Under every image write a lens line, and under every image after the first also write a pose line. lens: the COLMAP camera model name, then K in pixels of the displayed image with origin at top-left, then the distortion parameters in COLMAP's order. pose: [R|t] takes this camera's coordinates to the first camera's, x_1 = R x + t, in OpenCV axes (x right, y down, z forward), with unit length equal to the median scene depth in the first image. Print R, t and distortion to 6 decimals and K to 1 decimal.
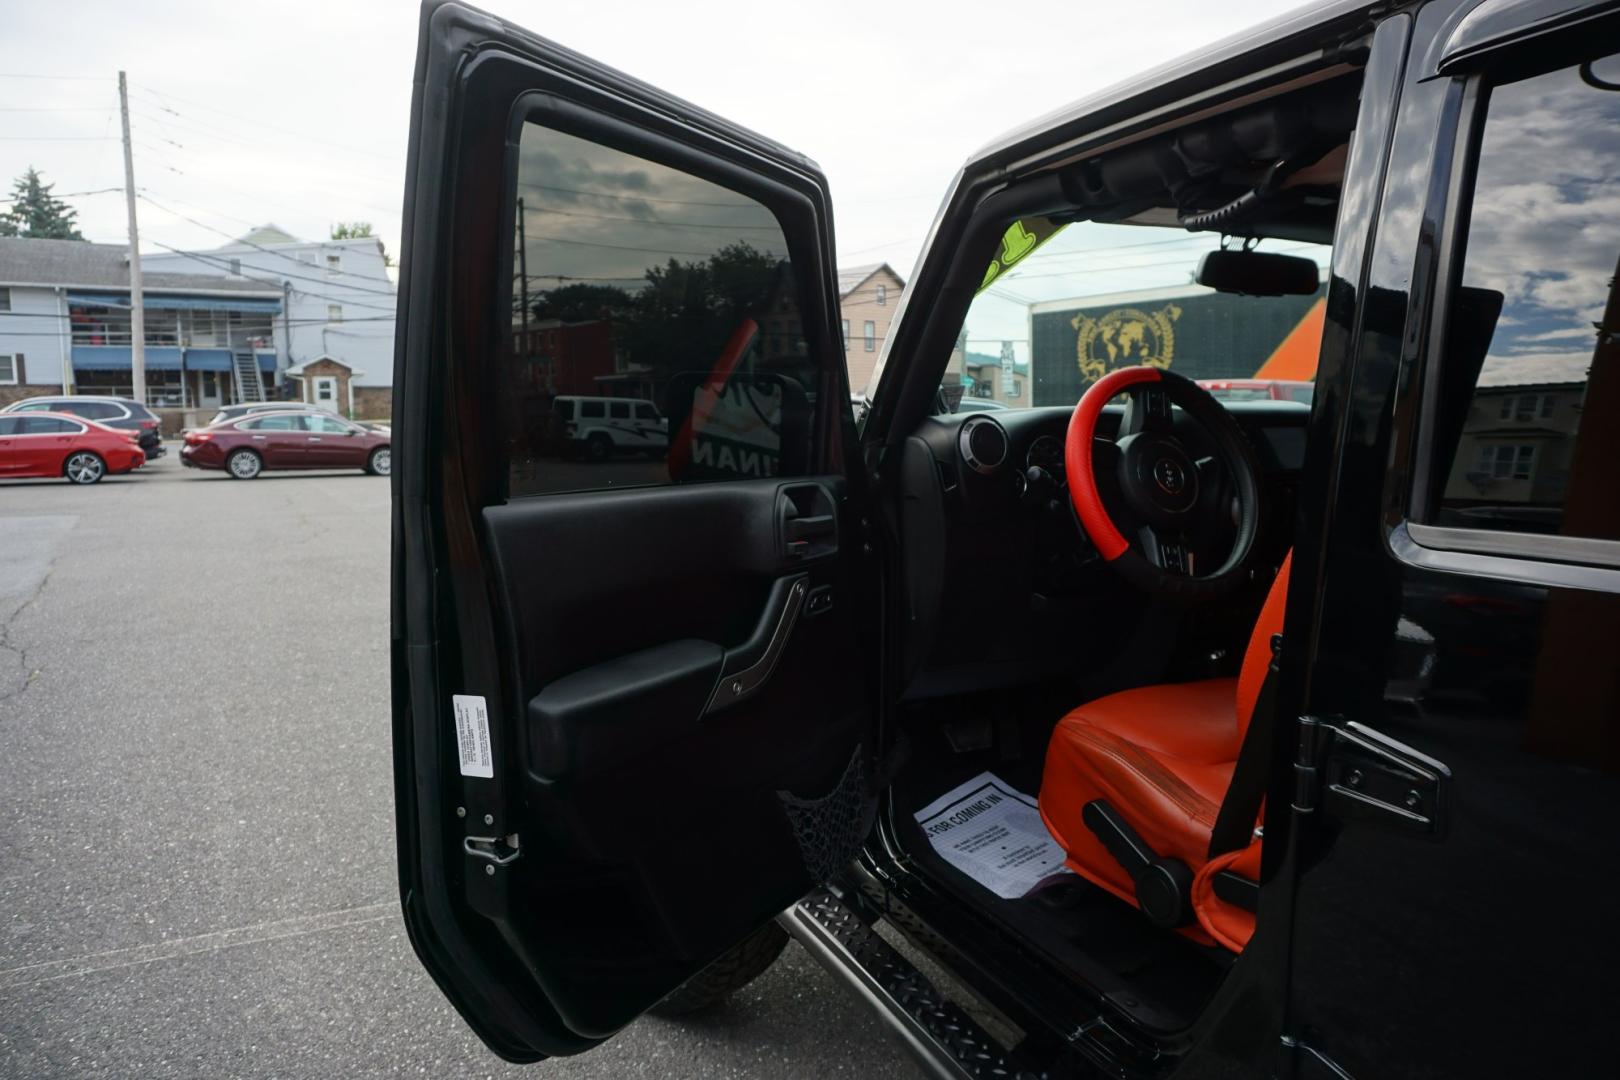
lens RADIAL K [[1089.2, 0, 804.1], [0, 1089.2, 535.1], [0, 0, 1]] dist [-0.048959, 0.039397]
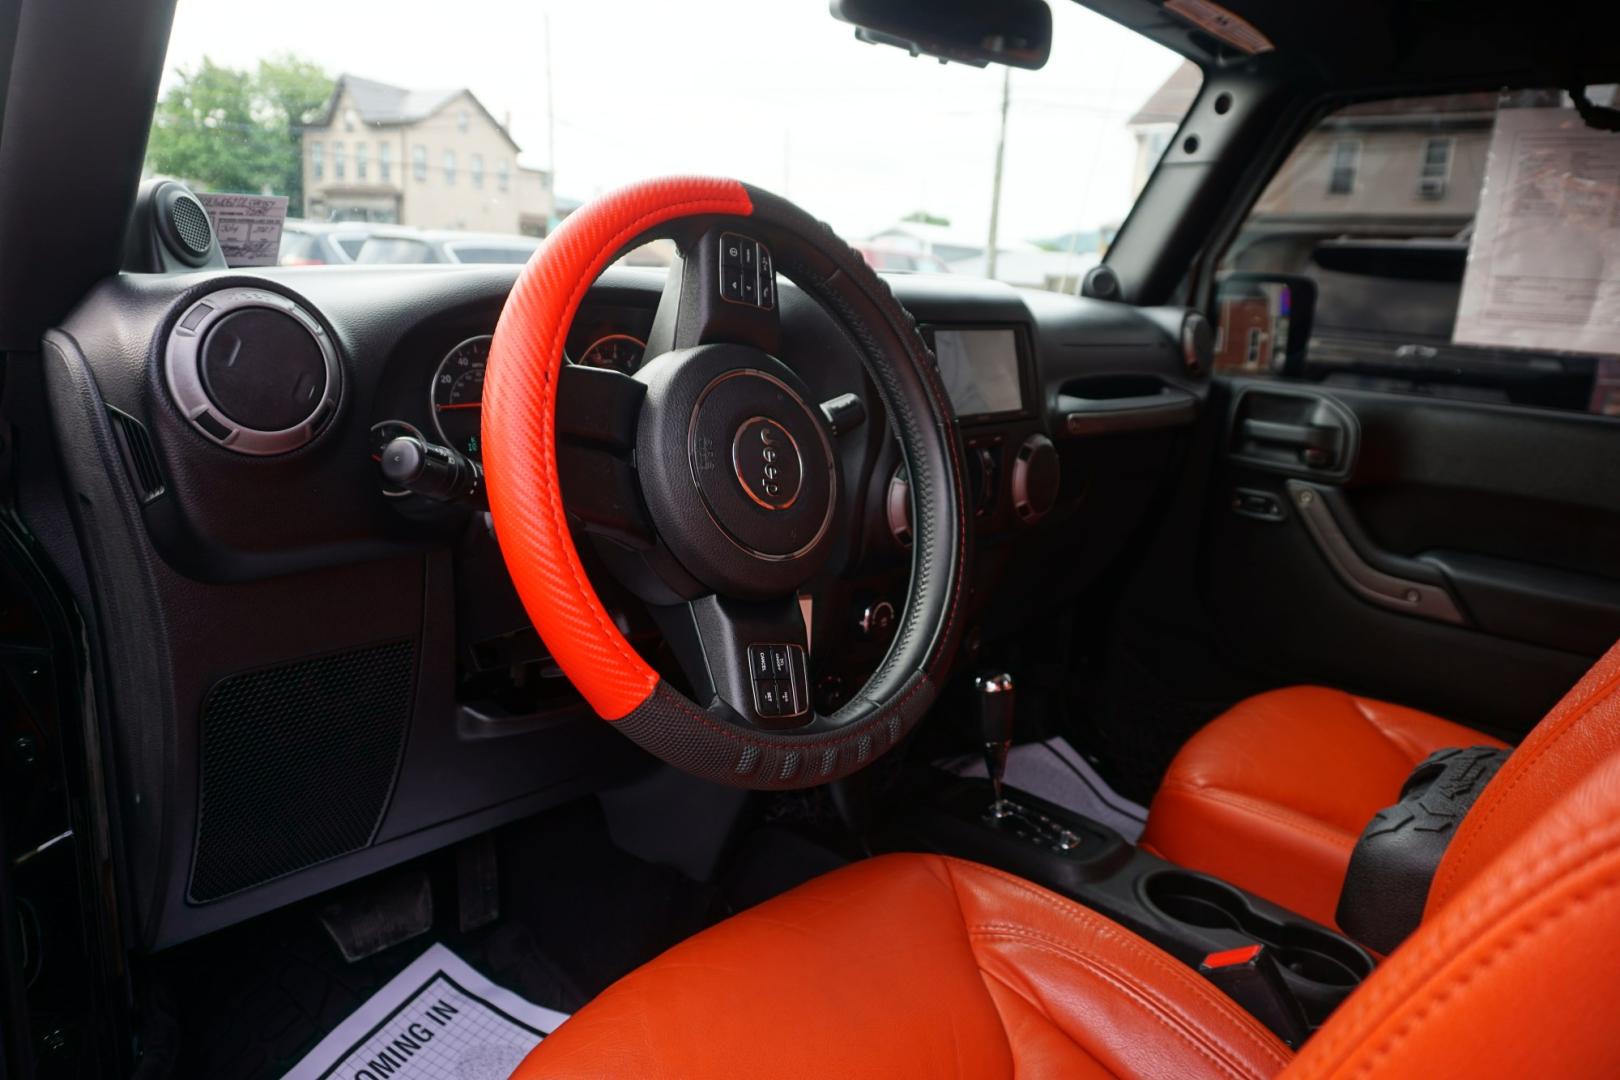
lens RADIAL K [[1083.9, 0, 811.6], [0, 1083.9, 535.6], [0, 0, 1]] dist [-0.048324, 0.039291]
pose [[0.930474, -0.029132, 0.365198, 0.201896], [-0.021063, 0.990931, 0.132714, -0.078722], [-0.365752, -0.131179, 0.921421, 0.612832]]
